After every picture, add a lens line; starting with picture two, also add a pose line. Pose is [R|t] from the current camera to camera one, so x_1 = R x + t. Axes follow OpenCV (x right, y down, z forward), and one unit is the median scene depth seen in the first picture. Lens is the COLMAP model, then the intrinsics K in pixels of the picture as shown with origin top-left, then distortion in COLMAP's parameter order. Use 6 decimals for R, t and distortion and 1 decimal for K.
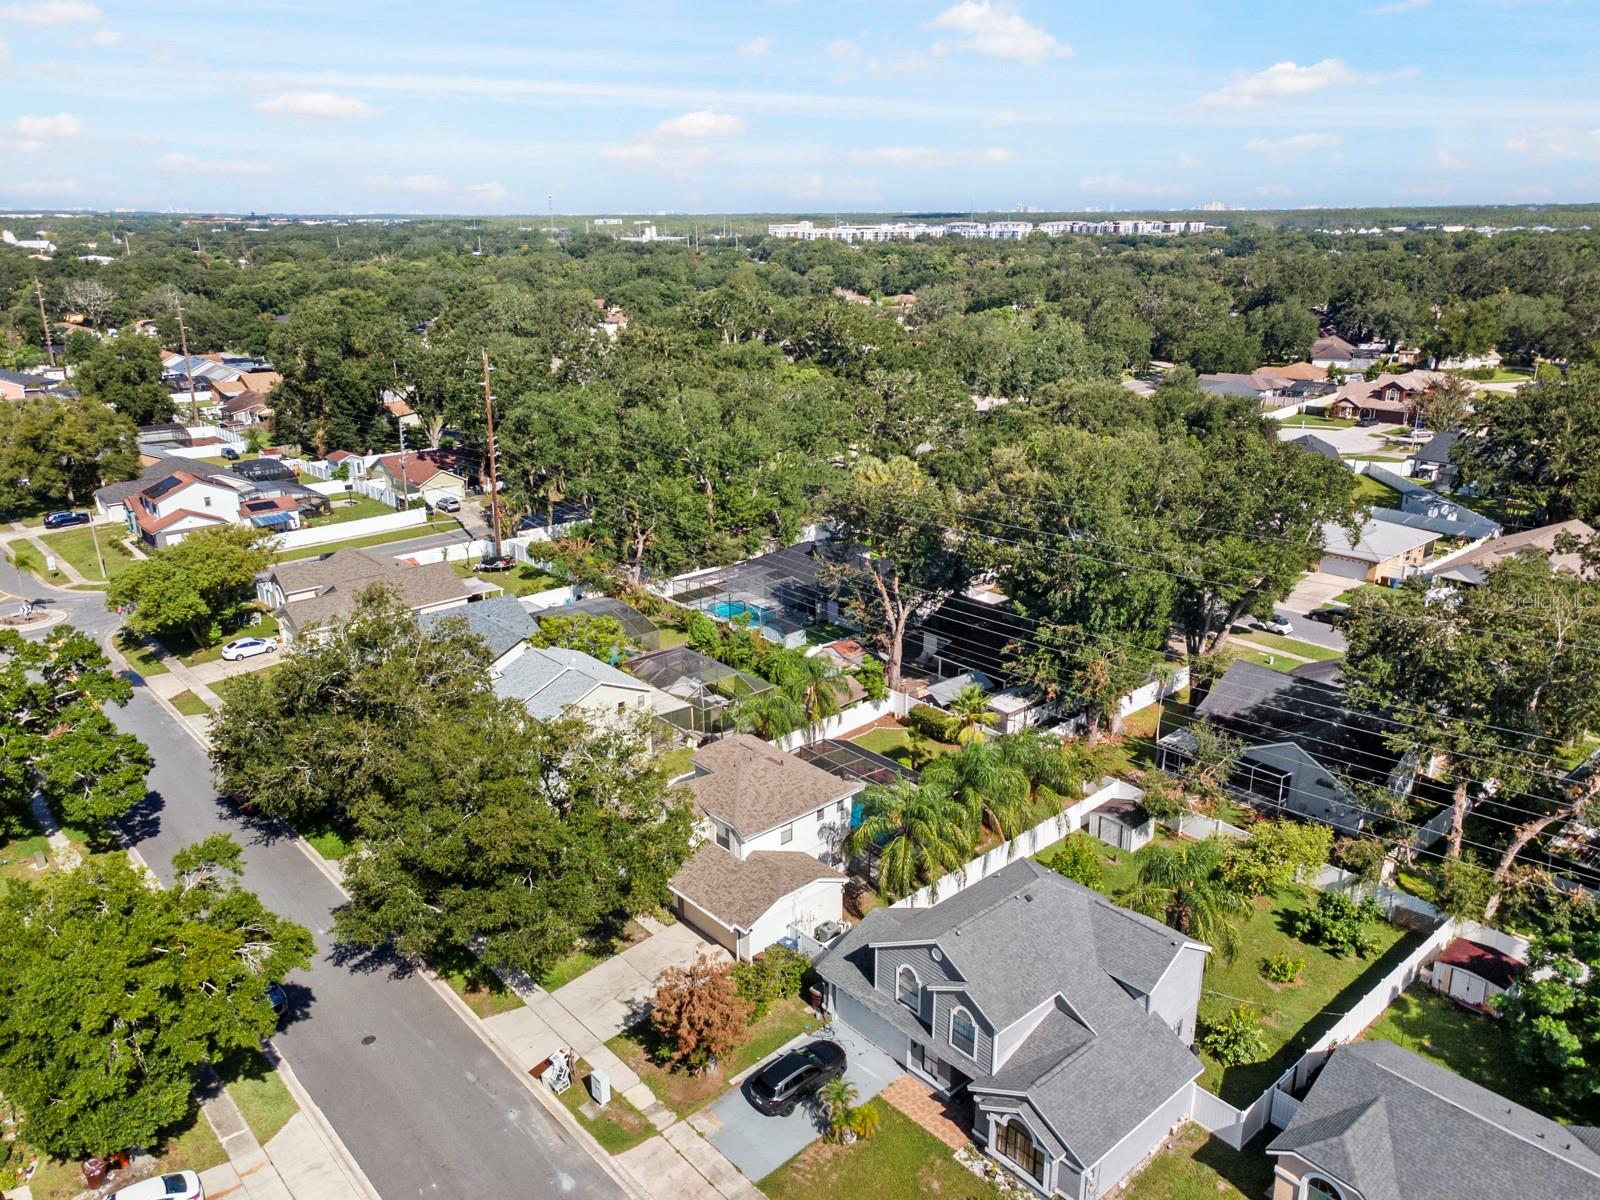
lens RADIAL K [[1160.6, 0, 780.9], [0, 1160.6, 596.1], [0, 0, 1]] dist [0.011615, 0.047638]
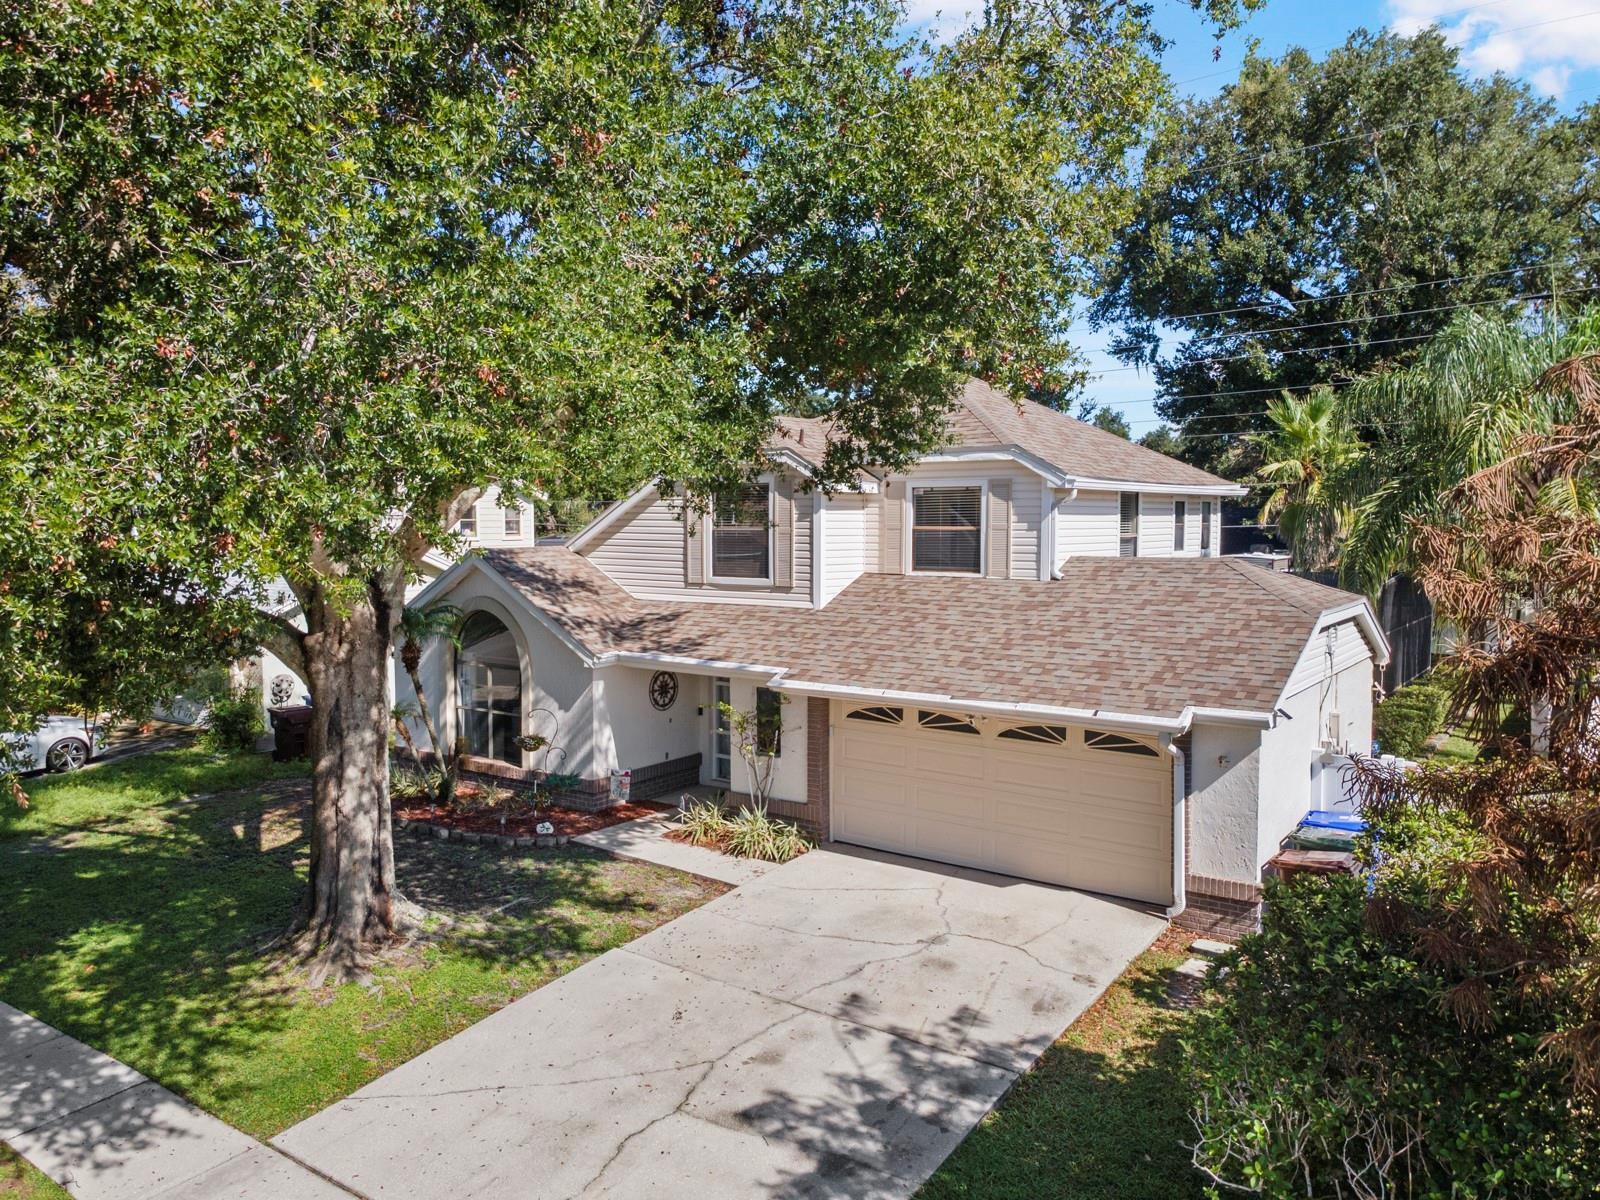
lens RADIAL K [[1160.6, 0, 780.9], [0, 1160.6, 596.1], [0, 0, 1]] dist [0.011615, 0.047638]
pose [[0.975118, -0.004788, 0.221634, -0.110137], [0.059604, 0.968616, -0.241310, 0.209529], [-0.213523, 0.248516, 0.944800, 0.545883]]
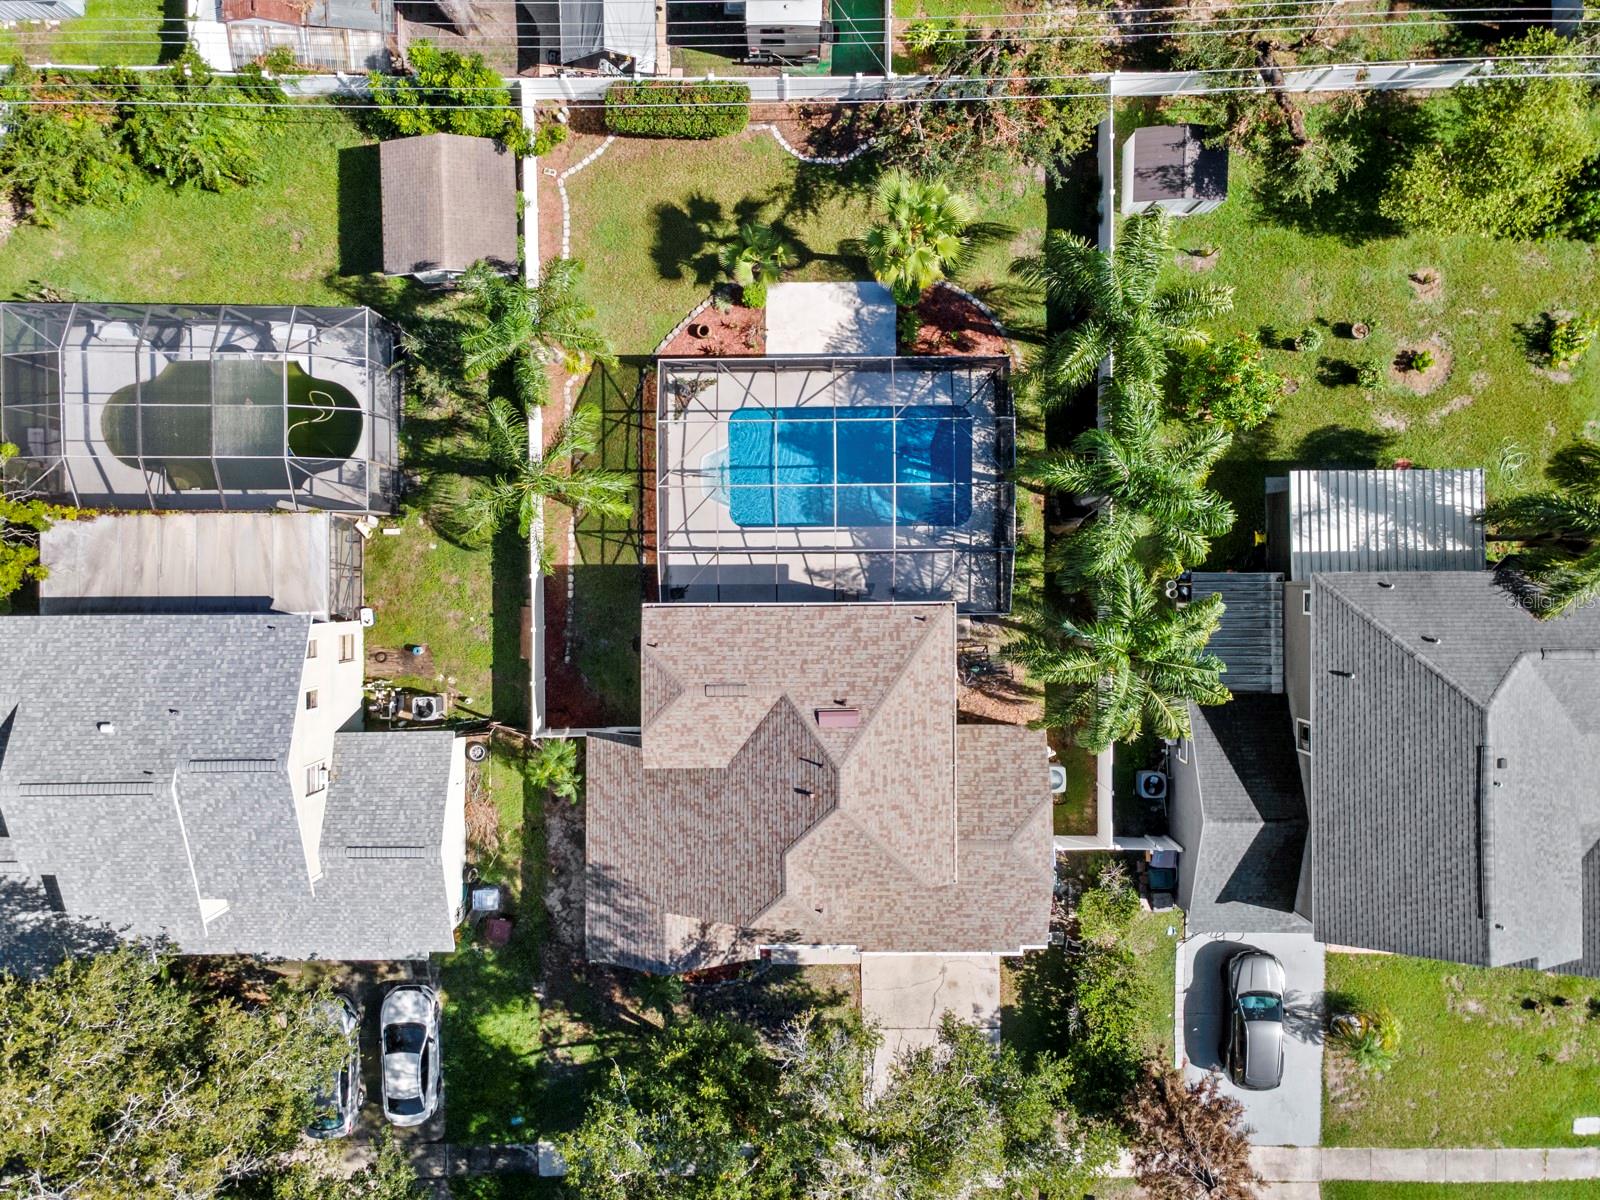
lens RADIAL K [[1160.6, 0, 780.9], [0, 1160.6, 596.1], [0, 0, 1]] dist [0.011615, 0.047638]
pose [[0.658850, -0.752240, 0.007245, 0.007527], [0.243338, 0.222221, 0.944142, -0.278694], [-0.711831, -0.620285, 0.329459, 0.676808]]
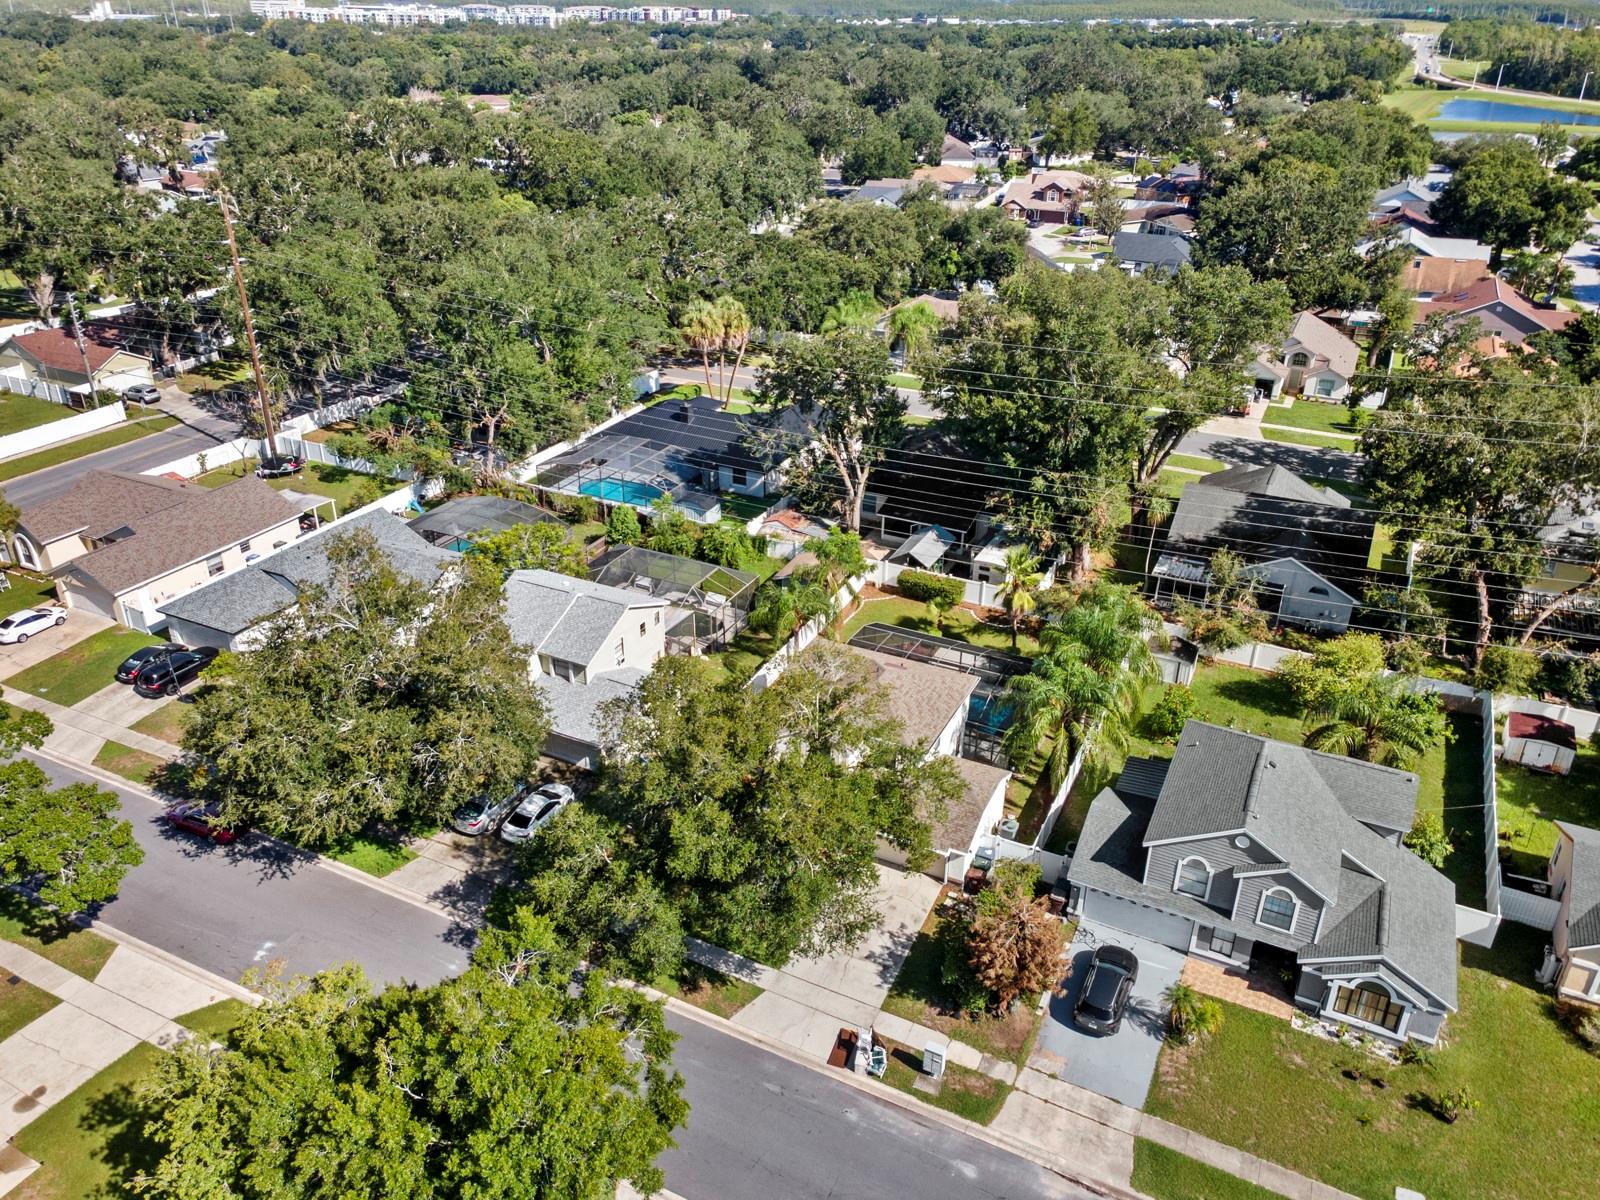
lens RADIAL K [[1160.6, 0, 780.9], [0, 1160.6, 596.1], [0, 0, 1]] dist [0.011615, 0.047638]
pose [[0.928952, -0.161094, 0.333311, -0.303069], [0.107121, 0.978809, 0.174522, -0.065014], [-0.354362, -0.126418, 0.926524, 0.139149]]
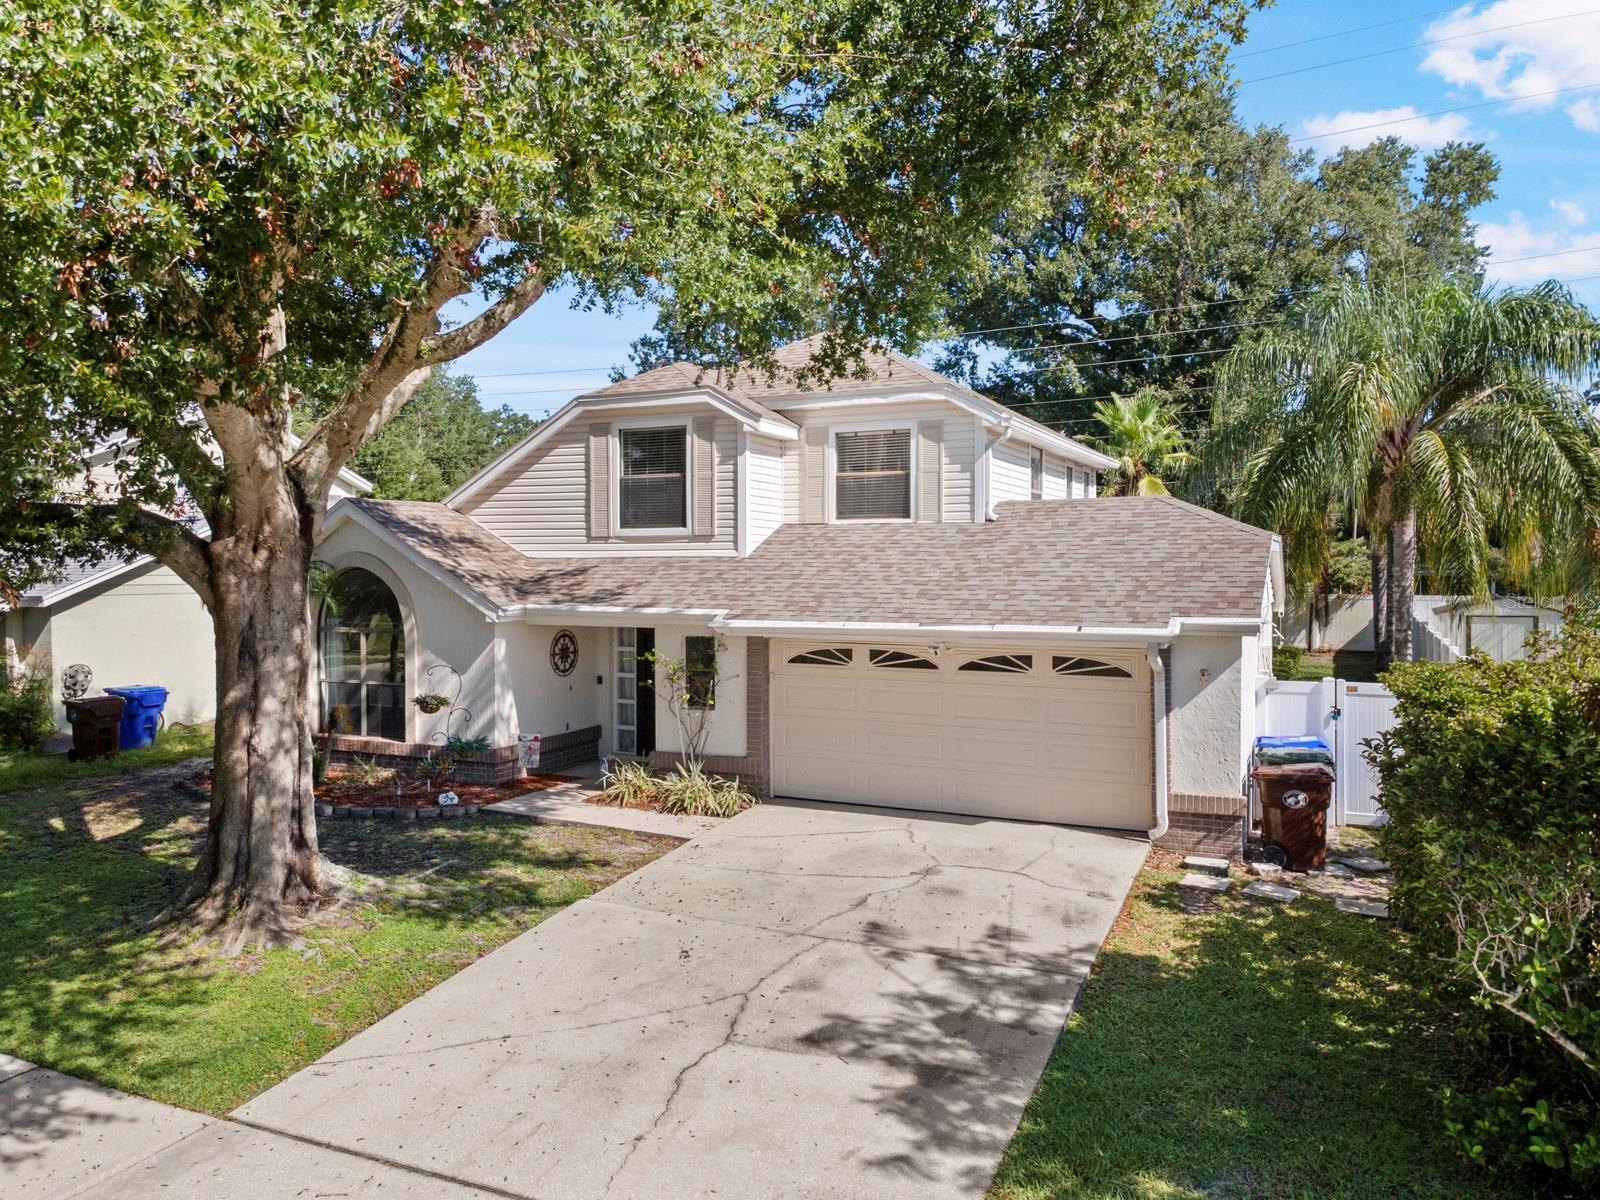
lens RADIAL K [[1160.6, 0, 780.9], [0, 1160.6, 596.1], [0, 0, 1]] dist [0.011615, 0.047638]
pose [[0.918366, -0.004969, 0.395702, -0.129151], [0.116172, 0.959250, -0.257573, 0.219496], [-0.378297, 0.282516, 0.881519, 0.567844]]
